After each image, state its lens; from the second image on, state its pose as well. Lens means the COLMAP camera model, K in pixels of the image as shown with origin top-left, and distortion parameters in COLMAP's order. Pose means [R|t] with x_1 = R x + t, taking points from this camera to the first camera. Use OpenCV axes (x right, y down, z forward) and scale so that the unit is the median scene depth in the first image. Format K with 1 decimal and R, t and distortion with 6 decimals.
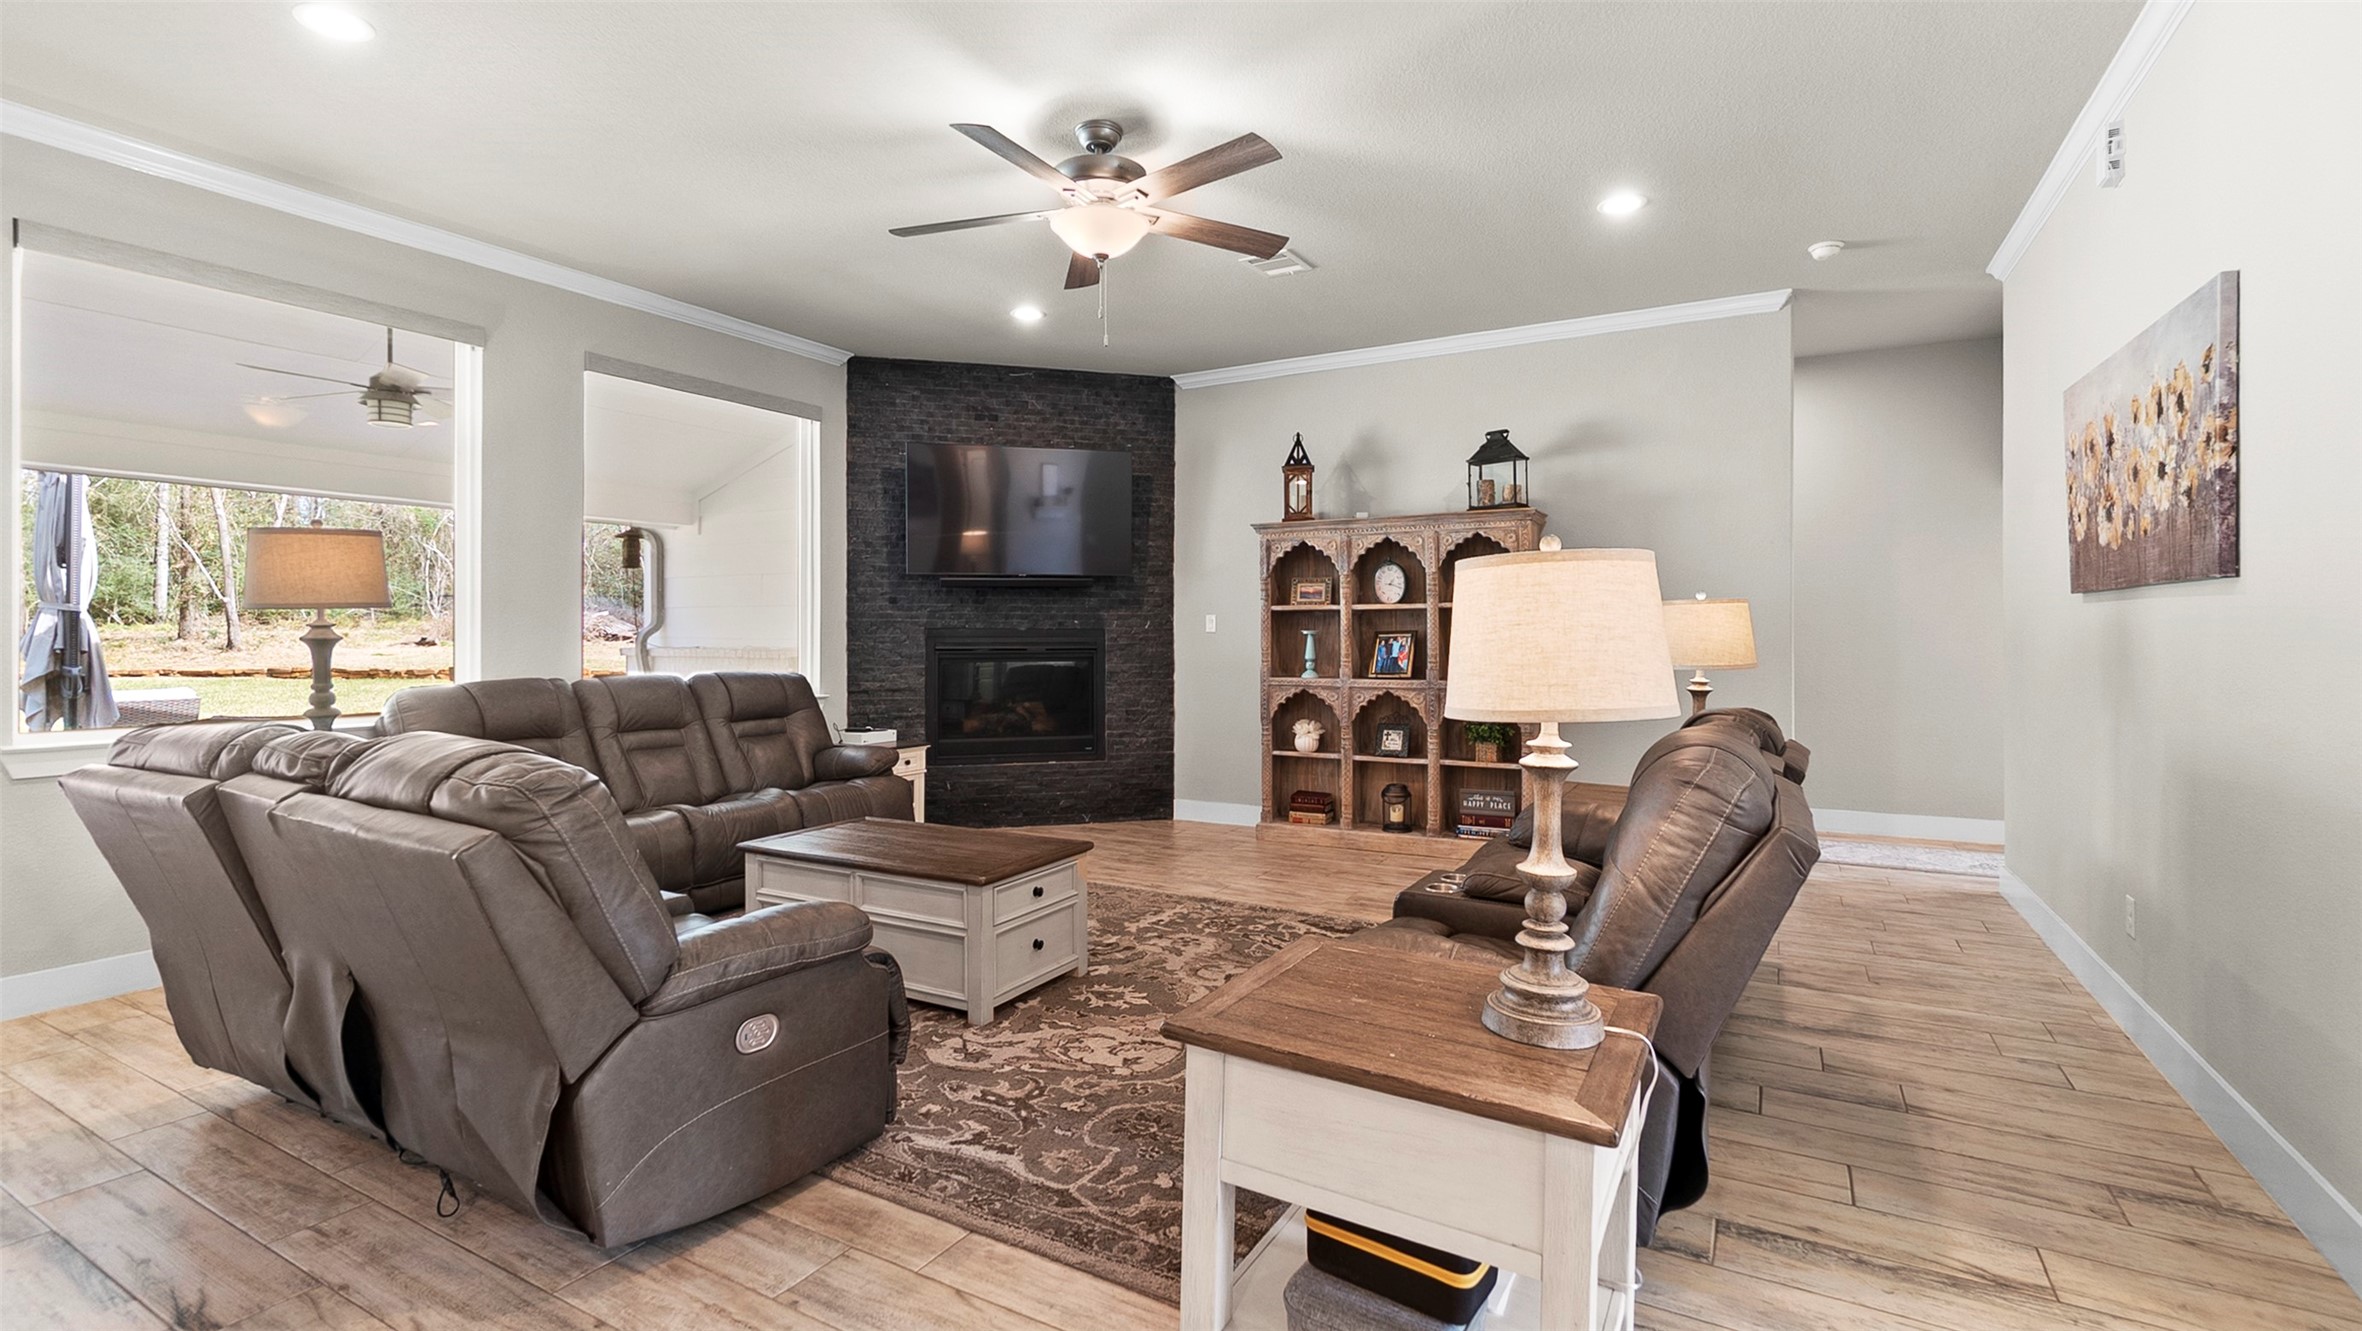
lens RADIAL K [[1025.6, 0, 1183.7], [0, 1025.6, 646.3], [0, 0, 1]] dist [0.000094, -0.000059]
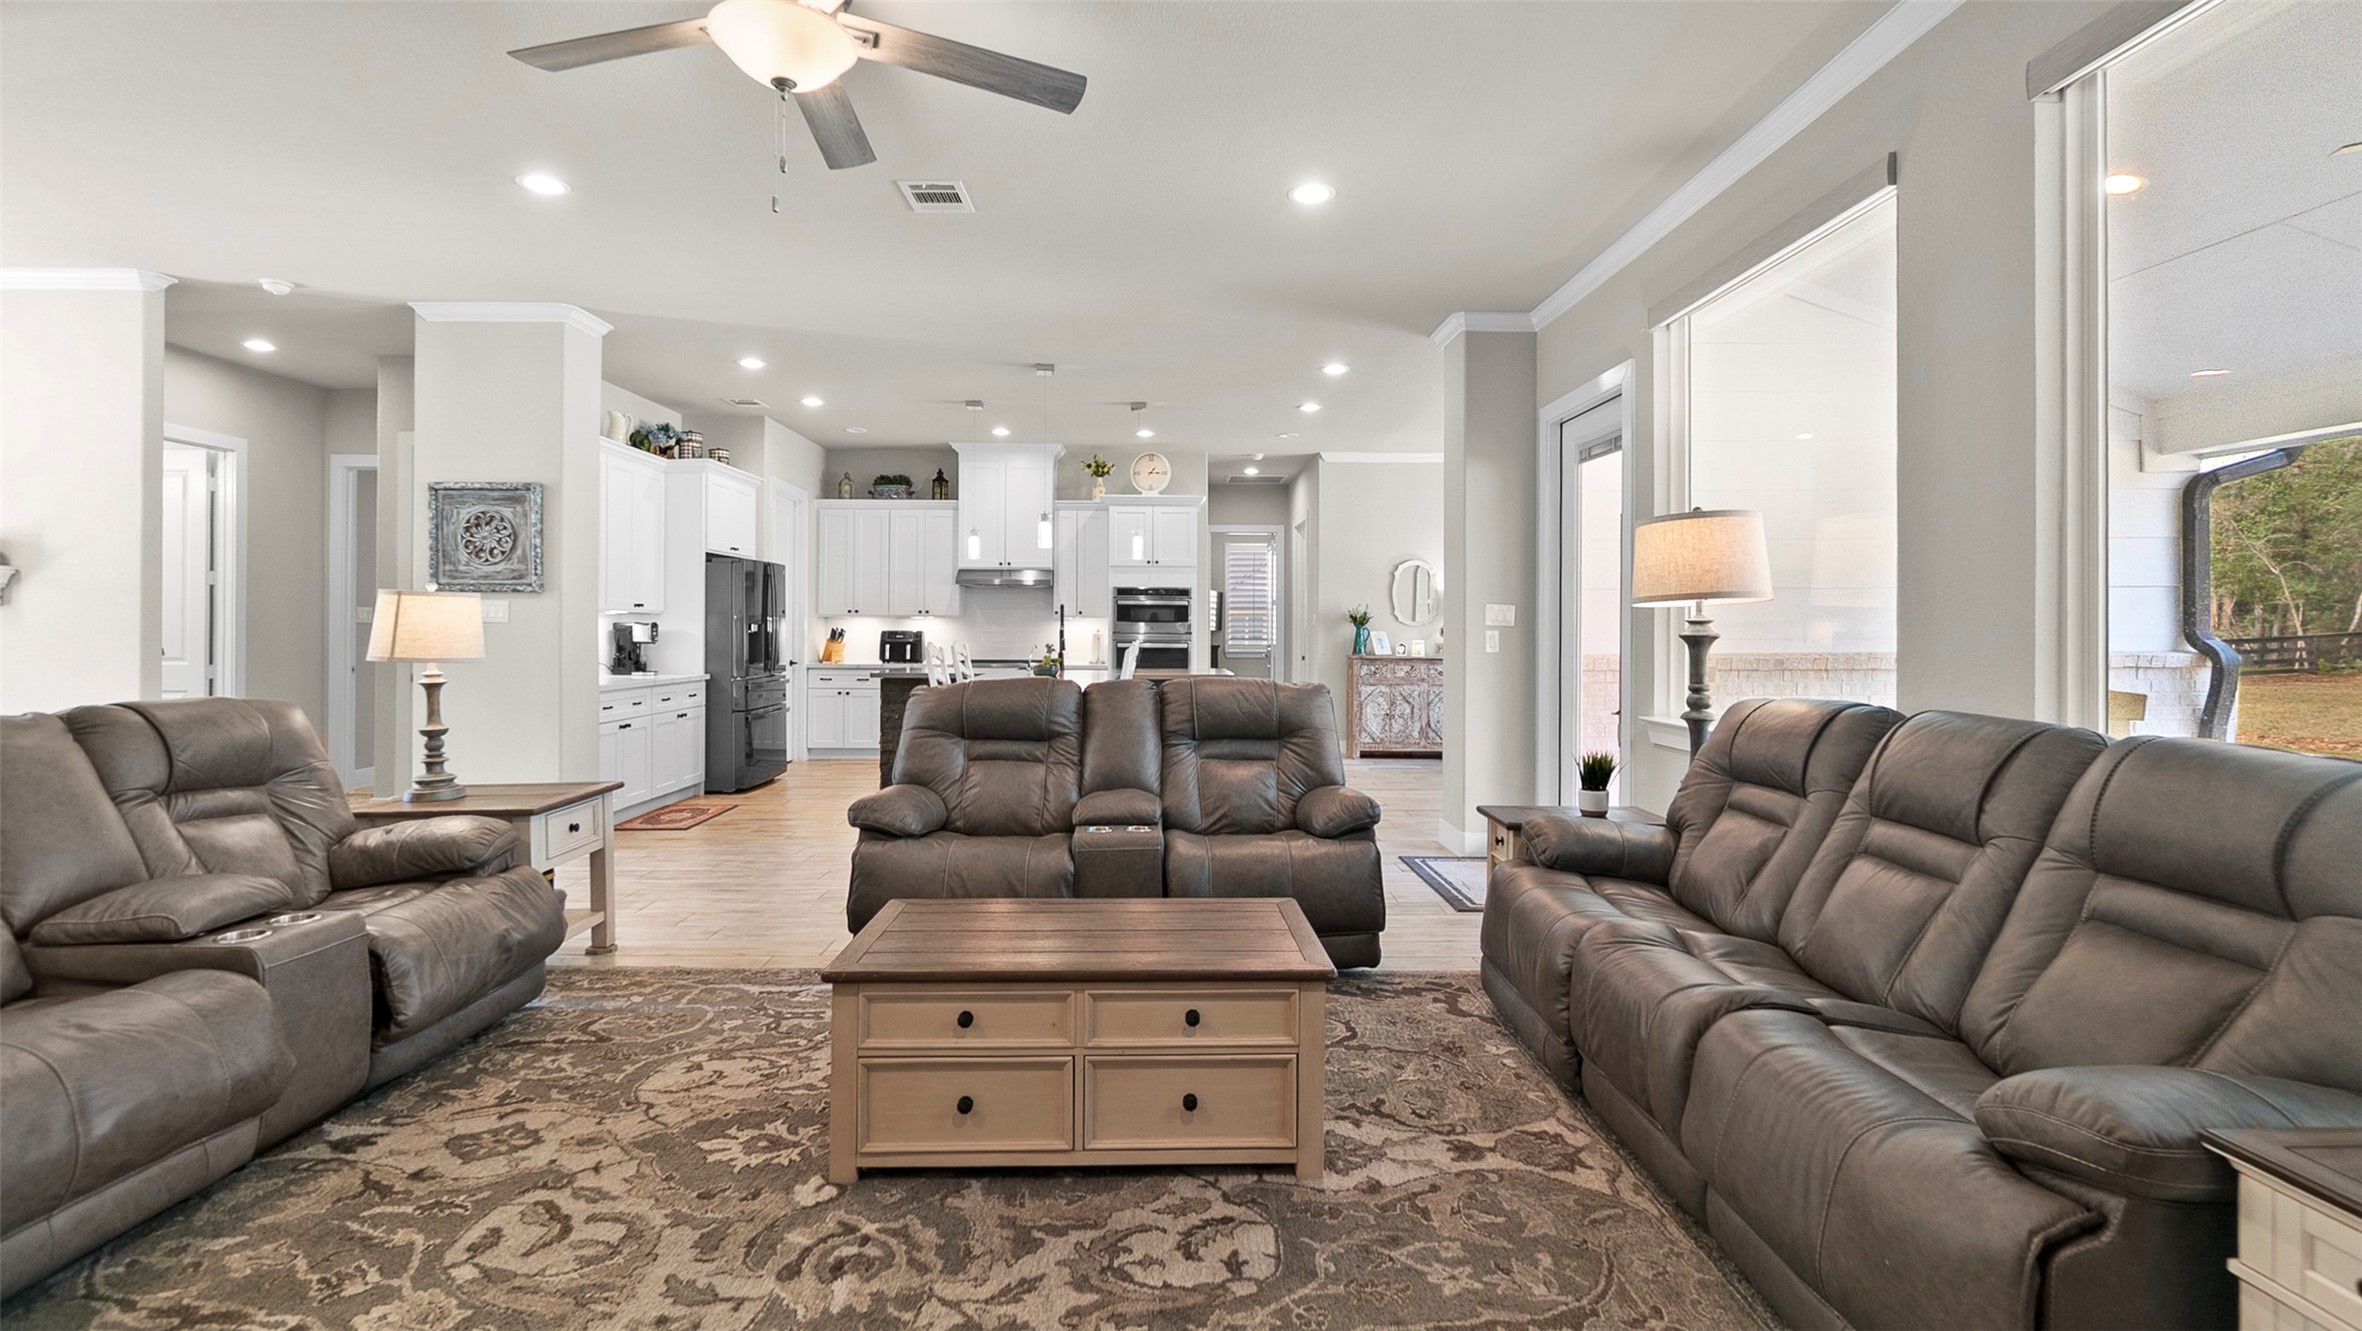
lens RADIAL K [[1025.6, 0, 1178.9], [0, 1025.6, 641.8], [0, 0, 1]] dist [0.000094, -0.000059]
pose [[-0.858068, 0.003891, -0.513521, 0.047543], [-0.008216, 0.999739, 0.021303, -0.022476], [0.513470, 0.022499, -0.857812, 1.890865]]
